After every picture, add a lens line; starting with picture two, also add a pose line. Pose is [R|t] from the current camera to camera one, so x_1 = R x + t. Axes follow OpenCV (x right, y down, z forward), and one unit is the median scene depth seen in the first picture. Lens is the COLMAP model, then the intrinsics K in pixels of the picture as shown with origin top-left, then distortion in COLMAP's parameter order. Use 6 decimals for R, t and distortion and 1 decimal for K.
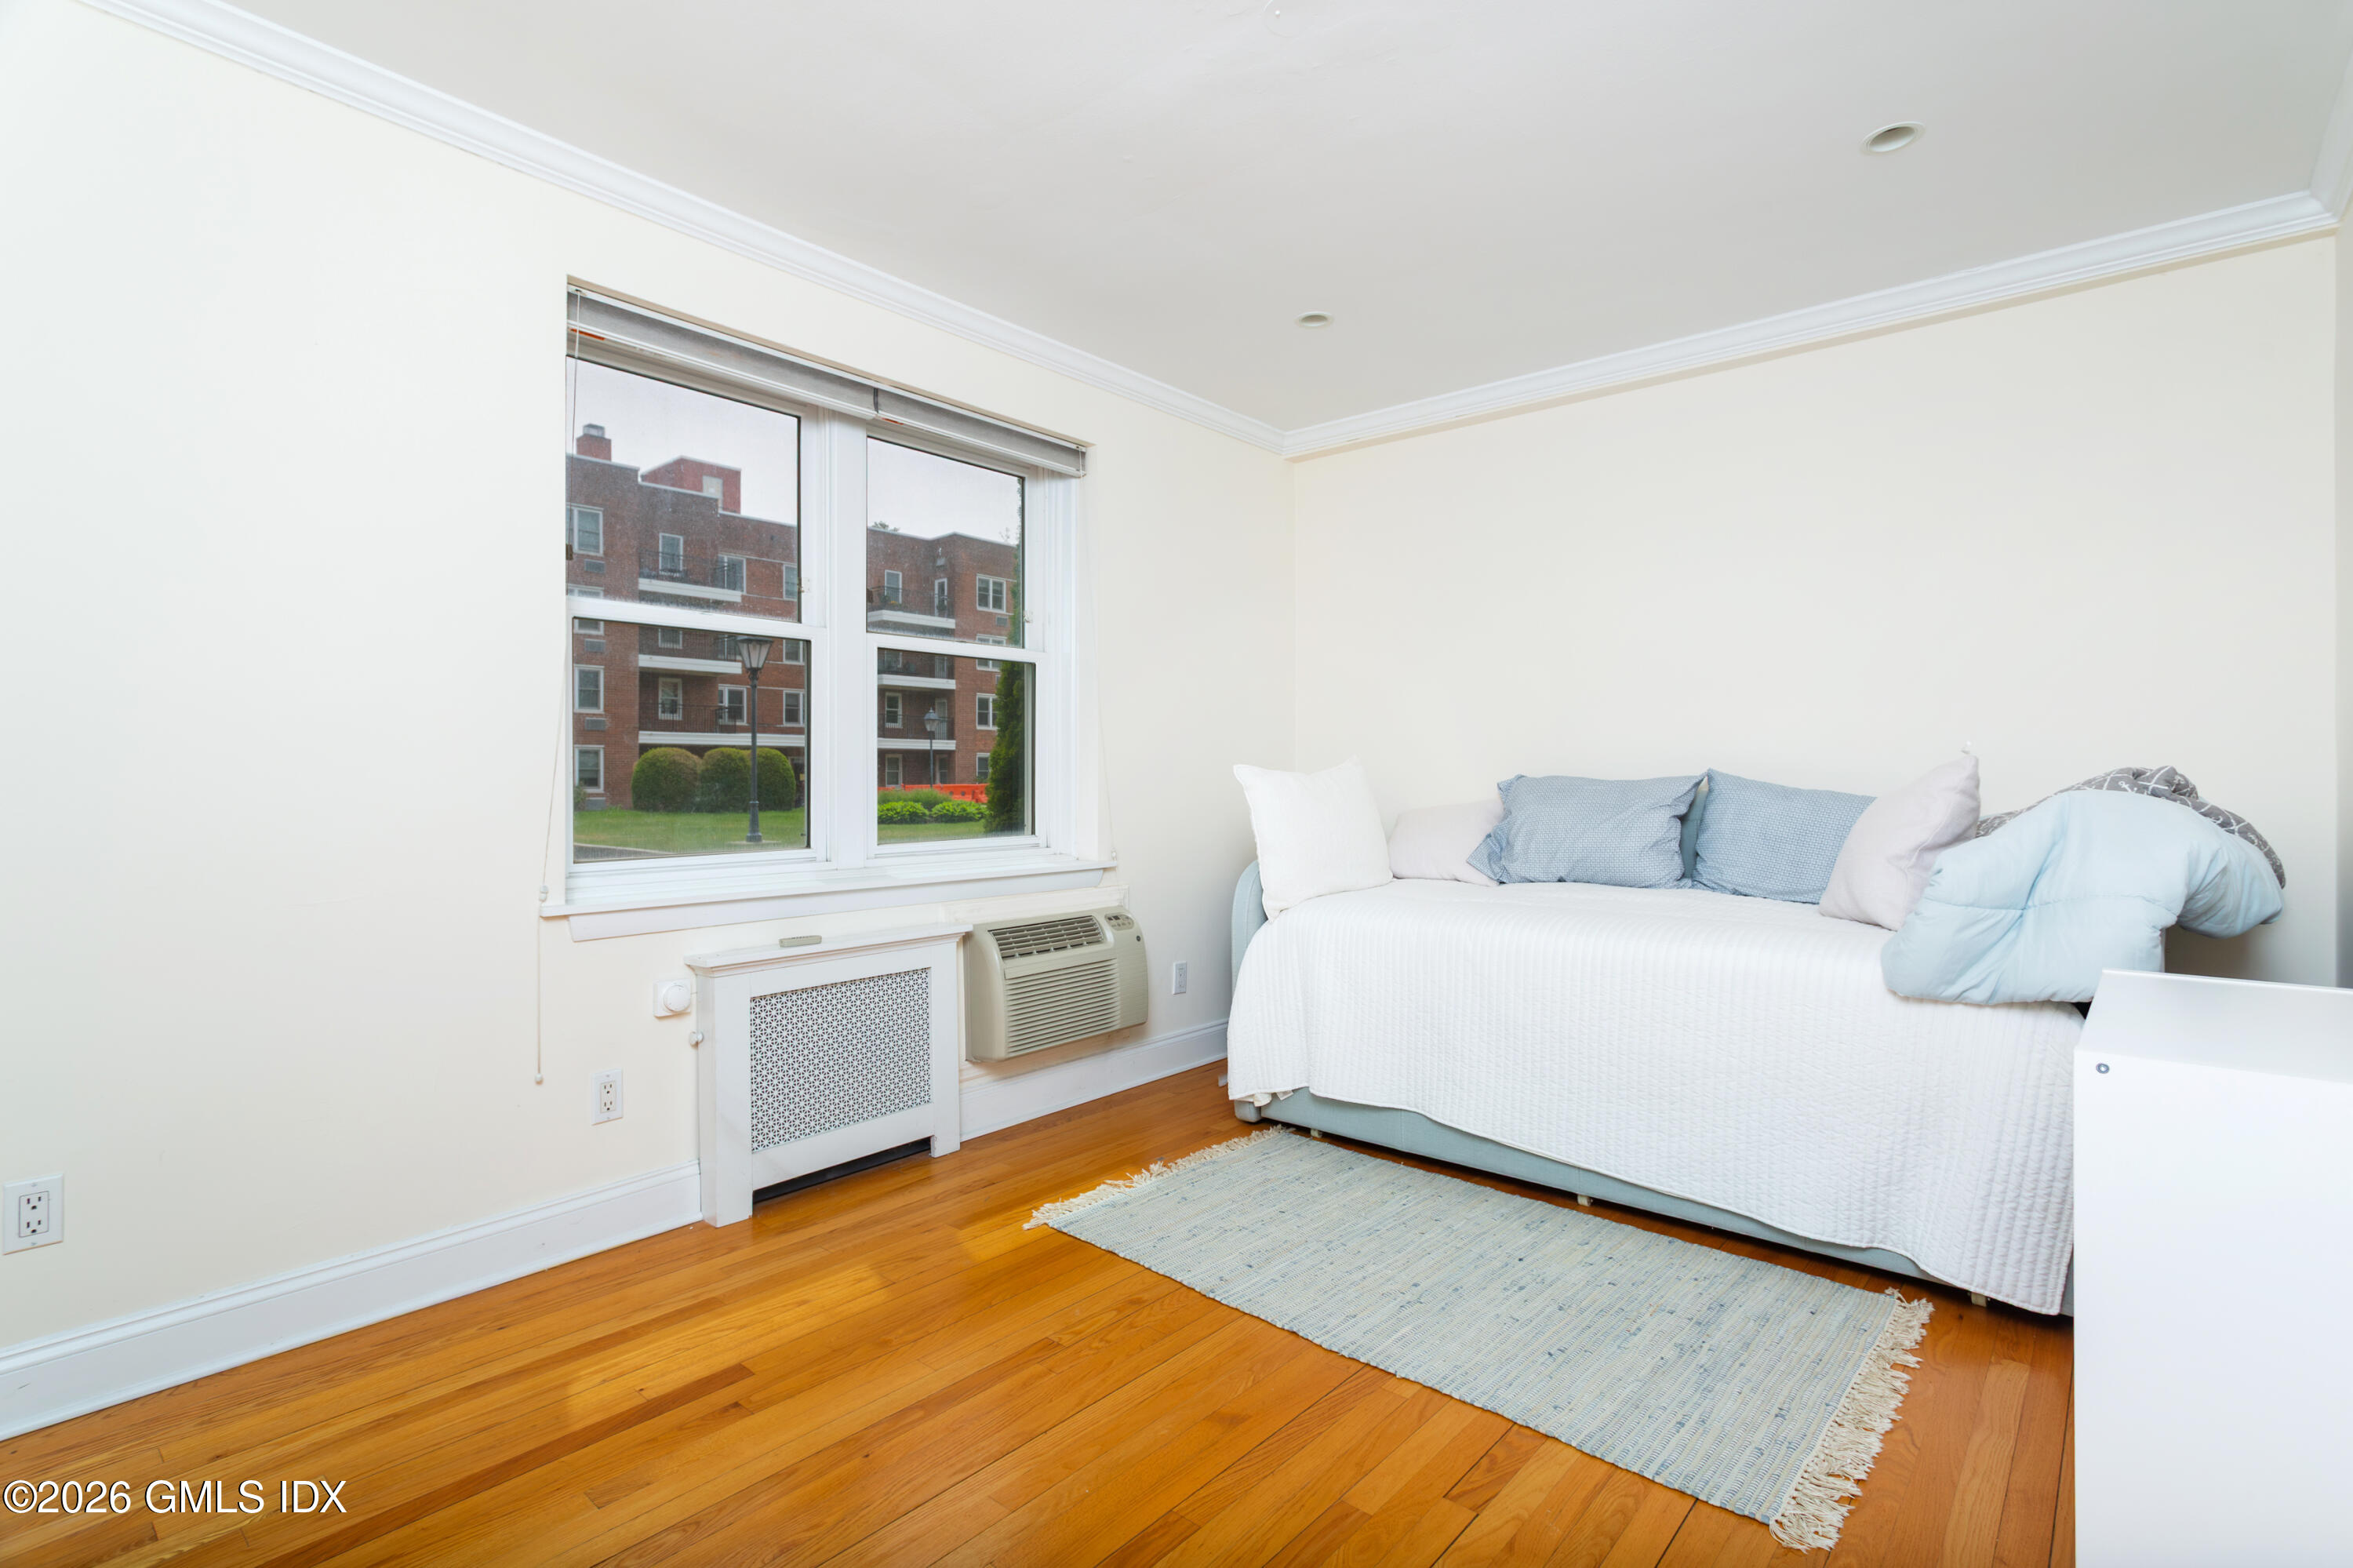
lens RADIAL K [[1105.2, 0, 1176.5], [0, 1105.2, 784.0], [0, 0, 1]] dist [-0.001011, 0.000047]
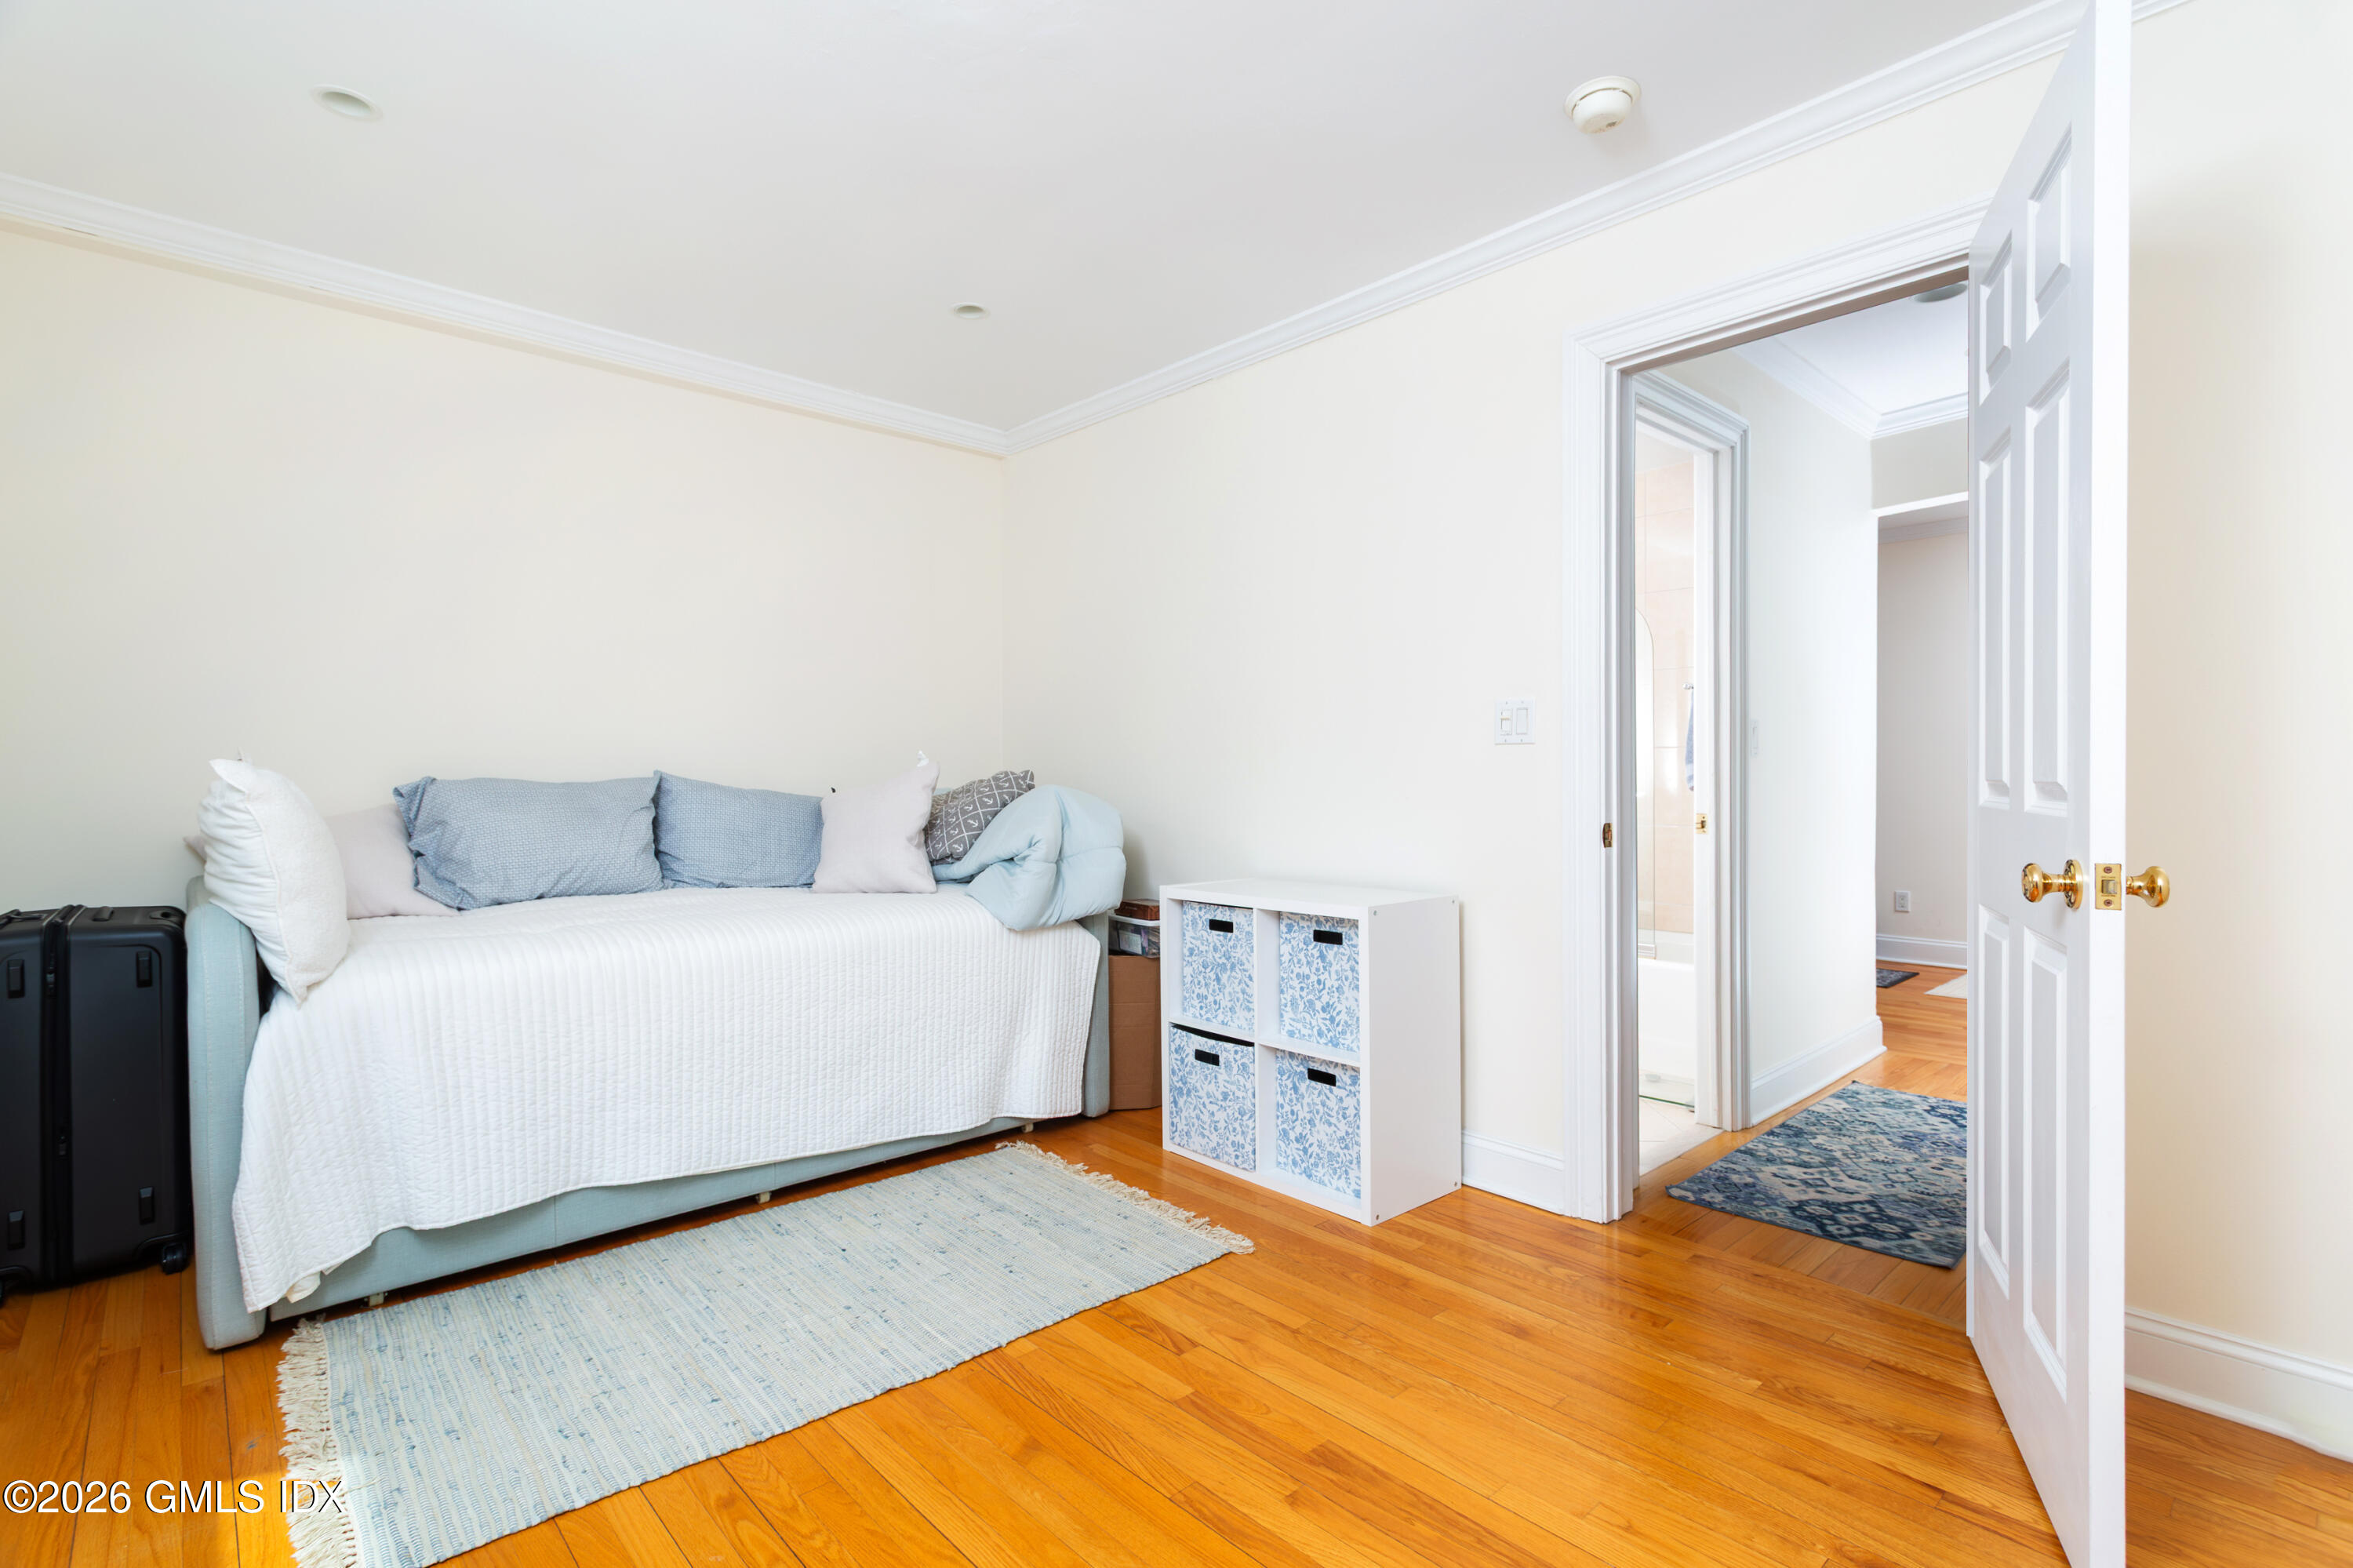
lens RADIAL K [[1105.2, 0, 1176.5], [0, 1105.2, 784.0], [0, 0, 1]] dist [-0.001011, 0.000047]
pose [[0.114400, -0.007564, 0.993406, -0.584048], [0.008375, 0.999943, 0.006650, -0.004954], [-0.993399, 0.007559, 0.114457, 0.501517]]
